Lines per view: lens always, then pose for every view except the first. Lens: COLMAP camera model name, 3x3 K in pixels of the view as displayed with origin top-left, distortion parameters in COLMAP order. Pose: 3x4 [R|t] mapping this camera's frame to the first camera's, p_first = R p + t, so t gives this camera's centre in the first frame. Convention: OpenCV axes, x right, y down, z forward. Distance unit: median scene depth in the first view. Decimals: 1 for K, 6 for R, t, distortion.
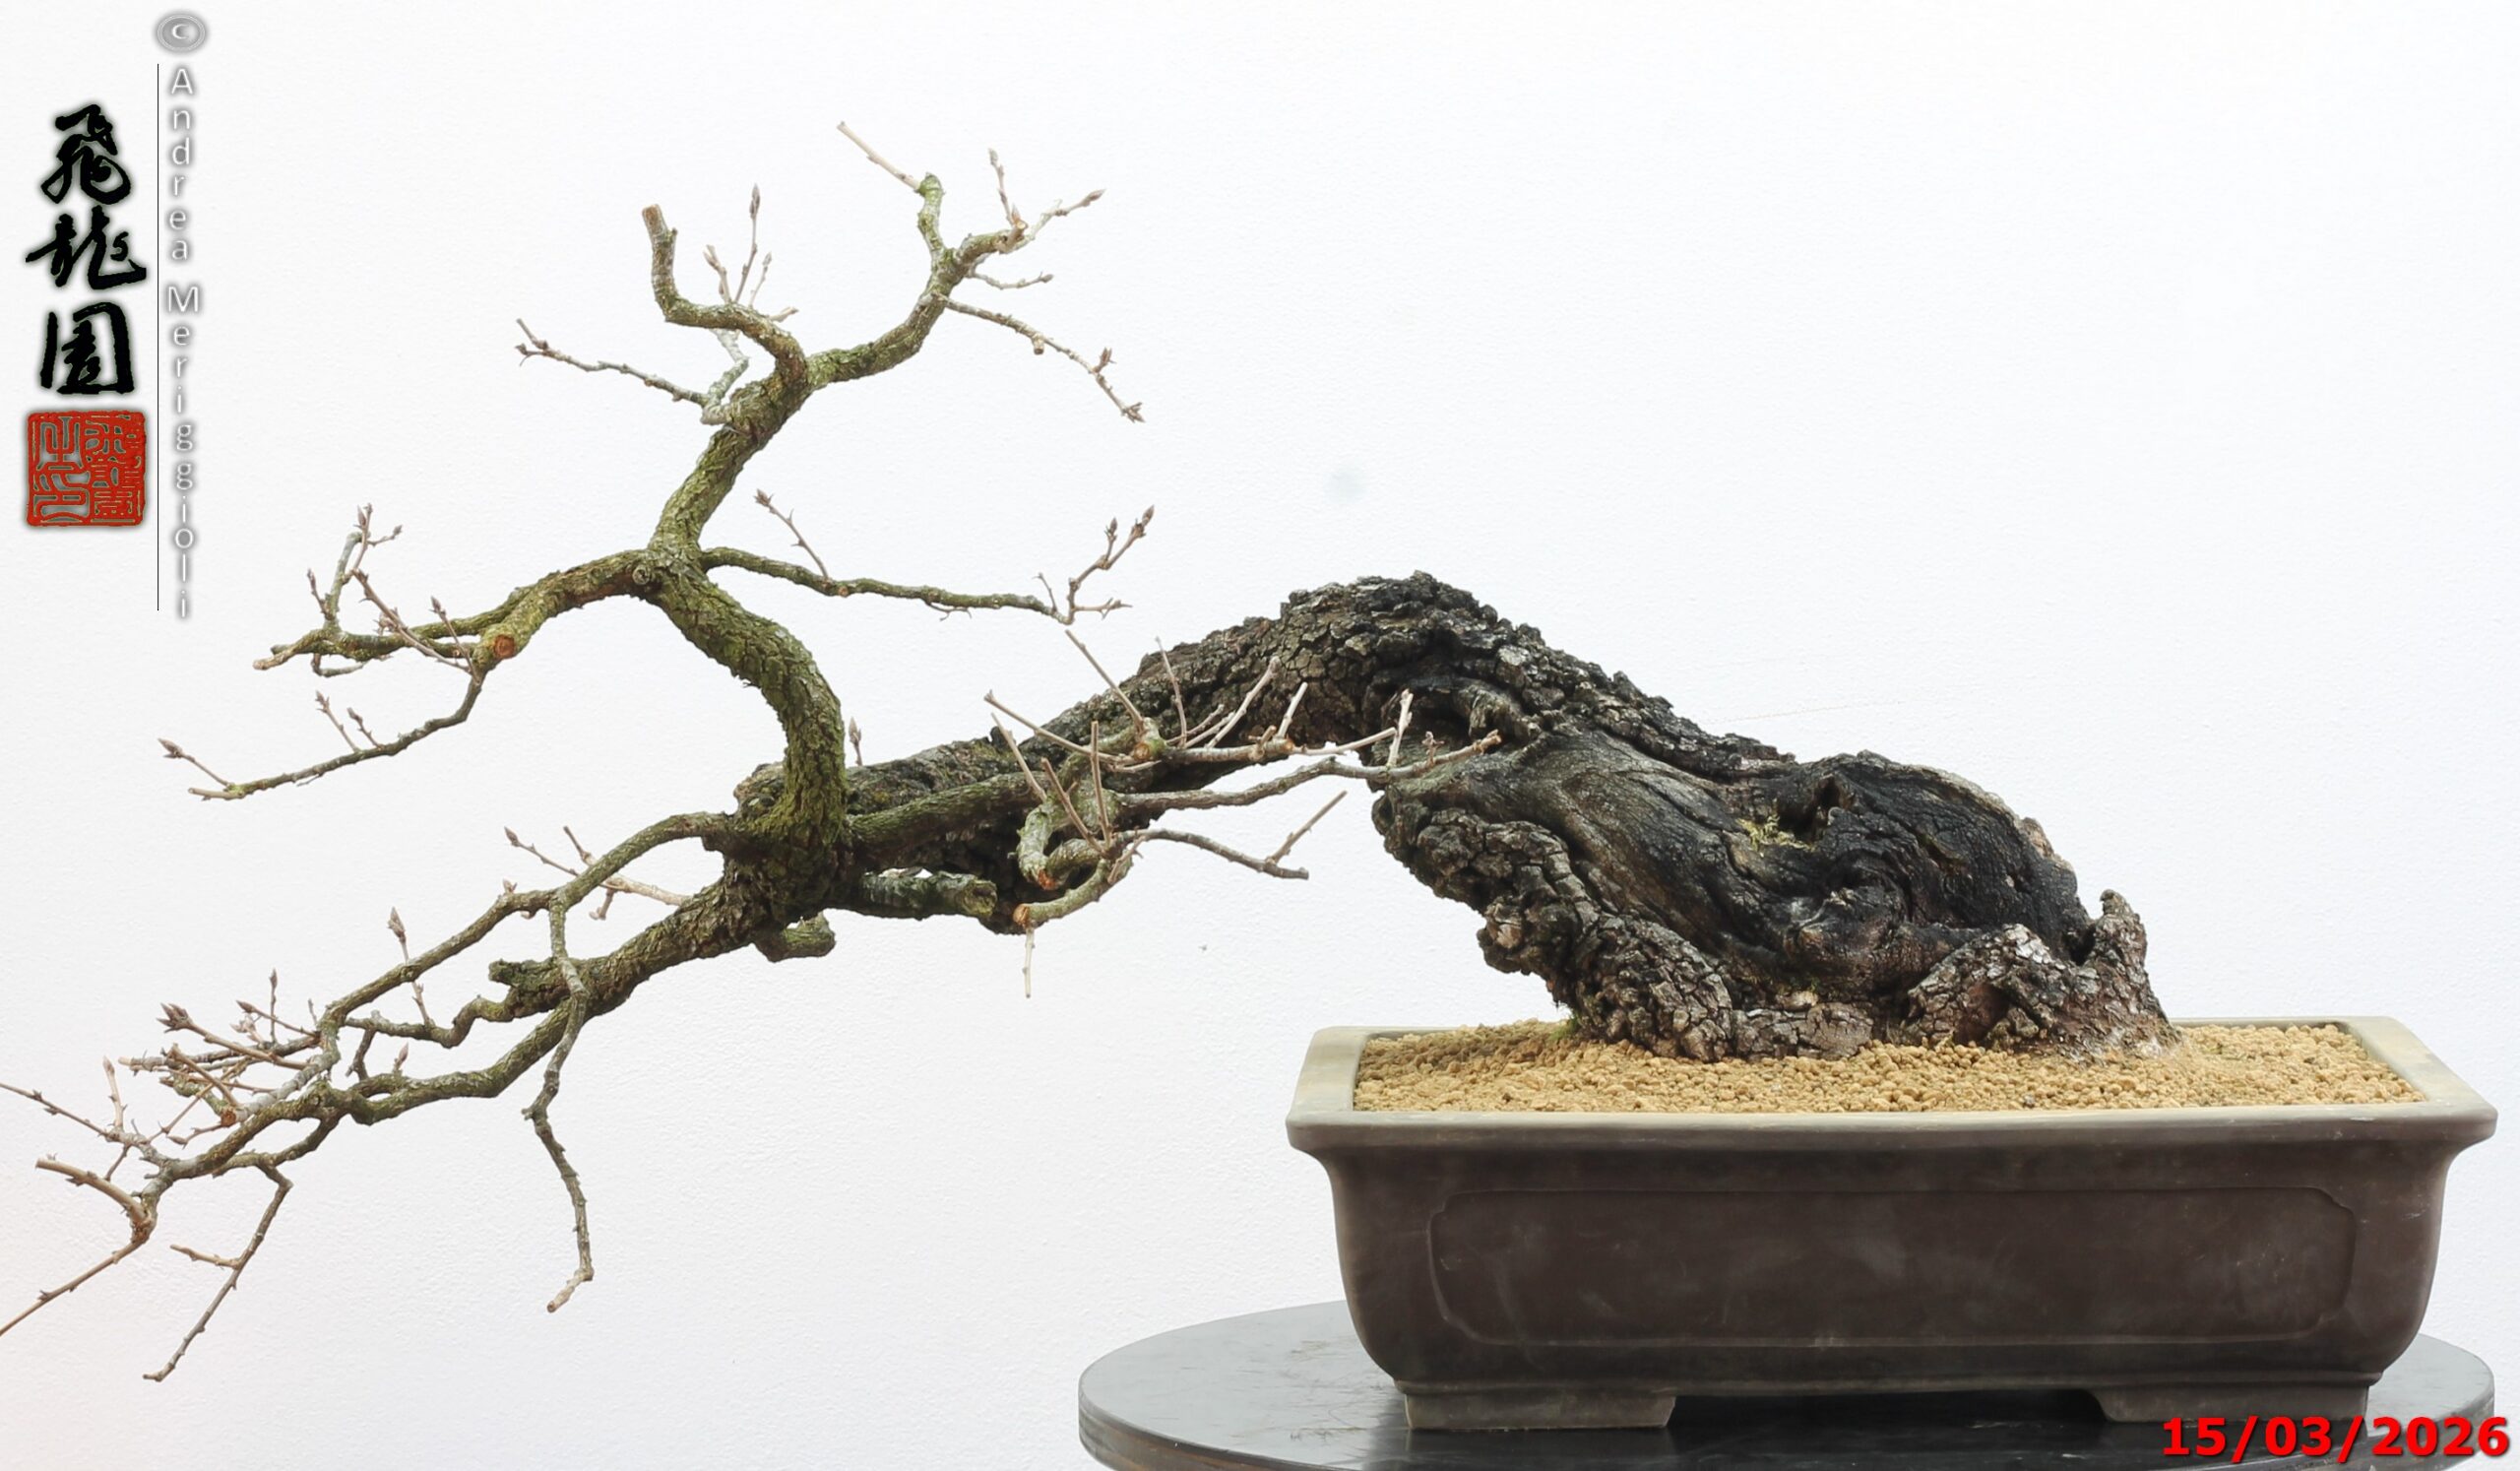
lens RADIAL K [[7081.4, 0, 1327.2], [0, 7081.4, 727.2], [0, 0, 1]] dist [-0.098582, 0.000000]
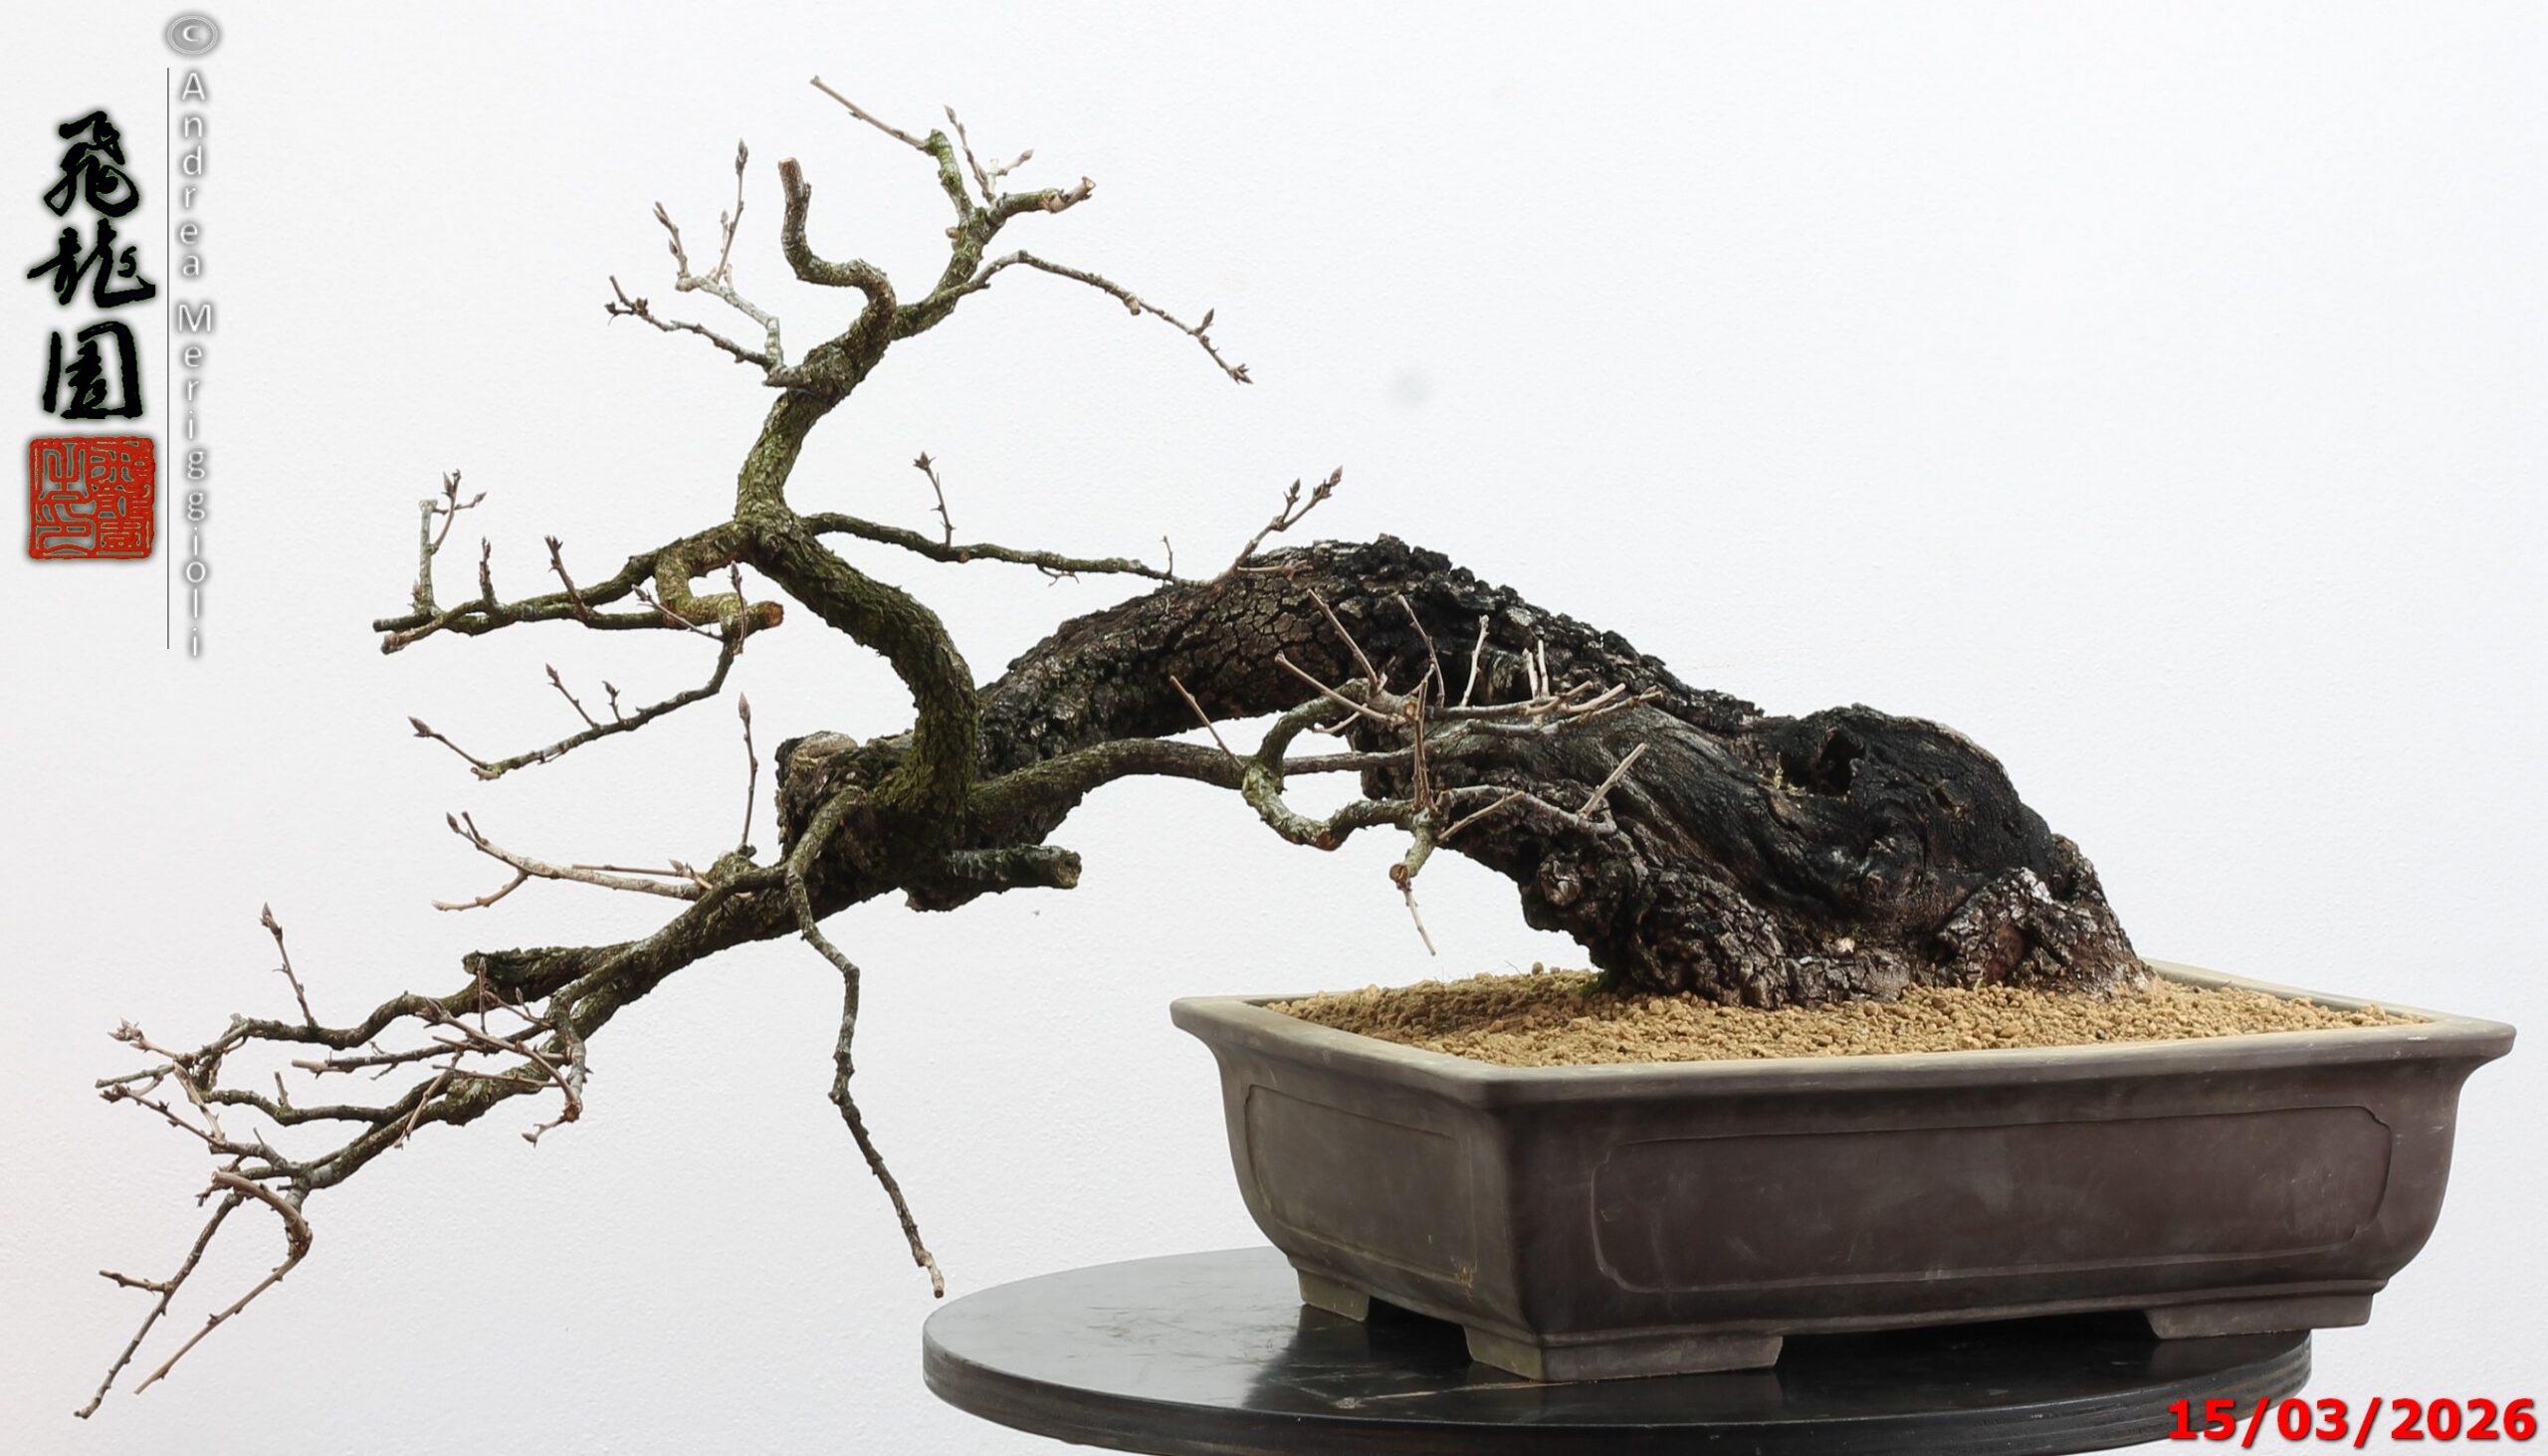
lens RADIAL K [[7302.6, 0, 1277.8], [0, 7302.6, 726.9], [0, 0, 1]] dist [-0.067260, 0.000000]
pose [[0.917150, -0.017837, 0.398144, -0.429950], [0.019592, 0.999808, -0.000338, 0.005416], [-0.398061, 0.008110, 0.917323, 0.060575]]
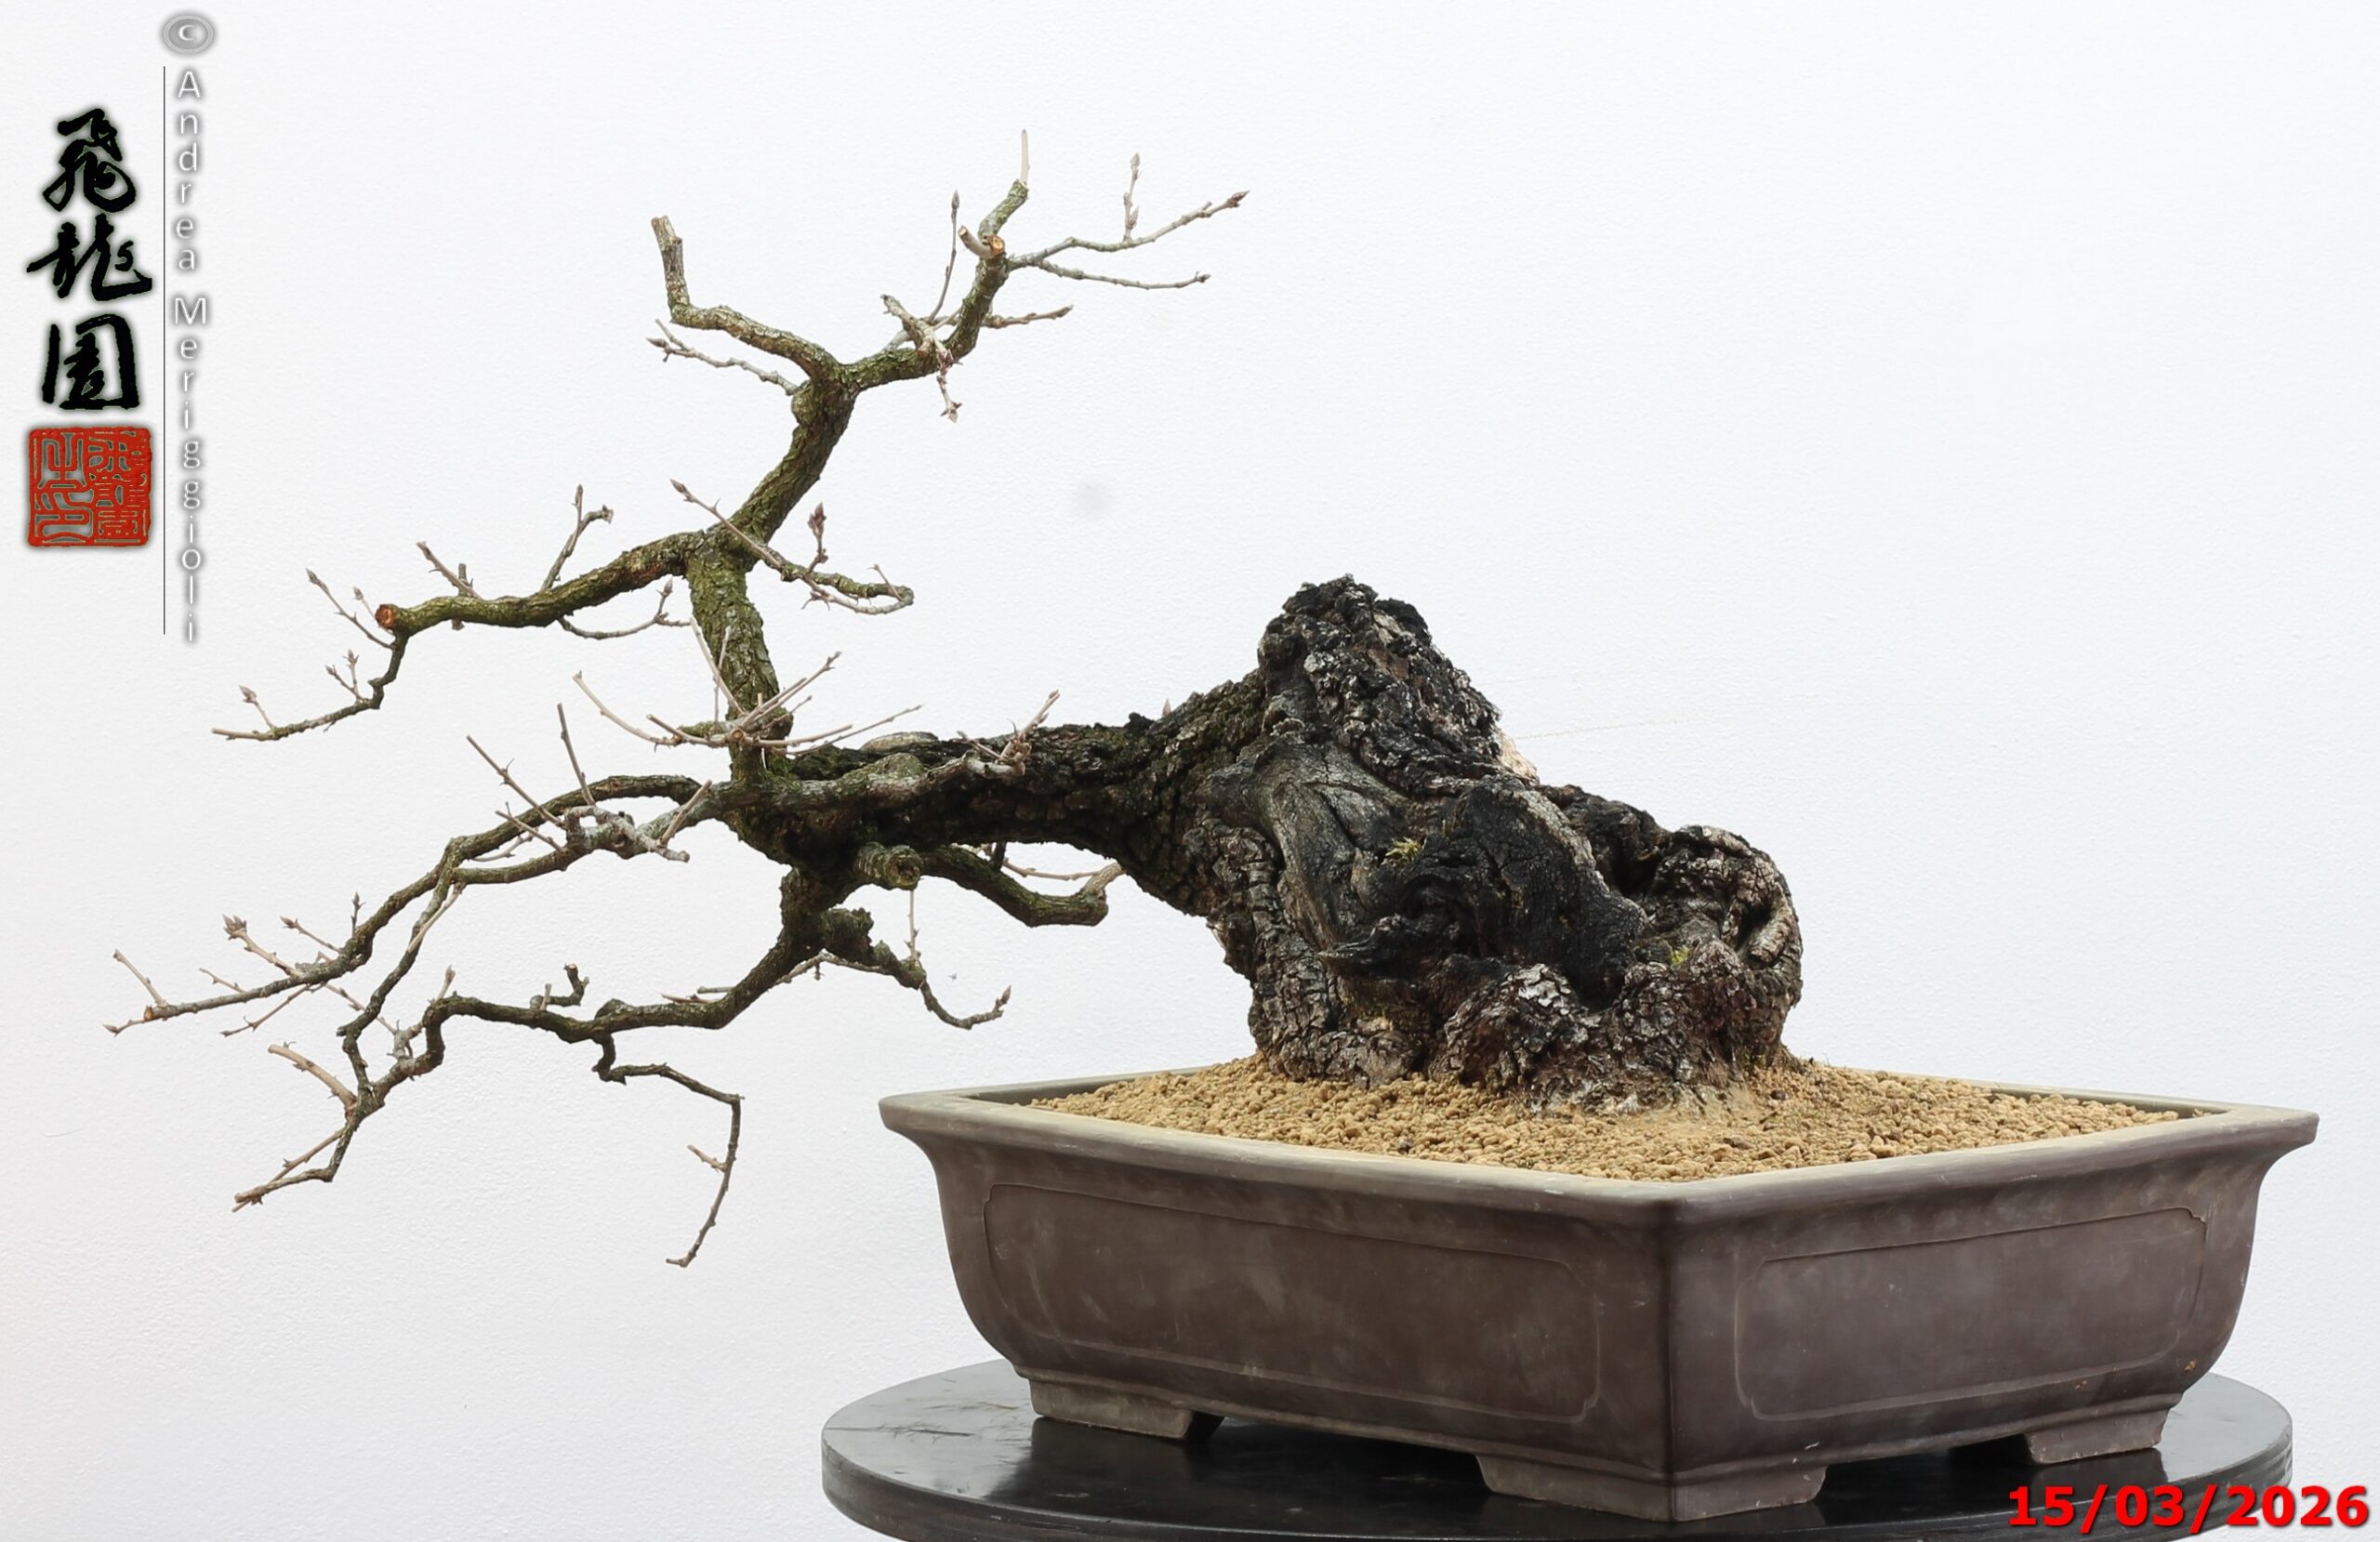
lens RADIAL K [[7415.1, 0, 1105.1], [0, 7415.1, 804.3], [0, 0, 1]] dist [-0.135141, 0.000000]
pose [[0.648967, 0.053627, -0.758925, 0.815202], [-0.037950, 0.998553, 0.038108, -0.029330], [0.759870, 0.004070, 0.650063, 0.309587]]
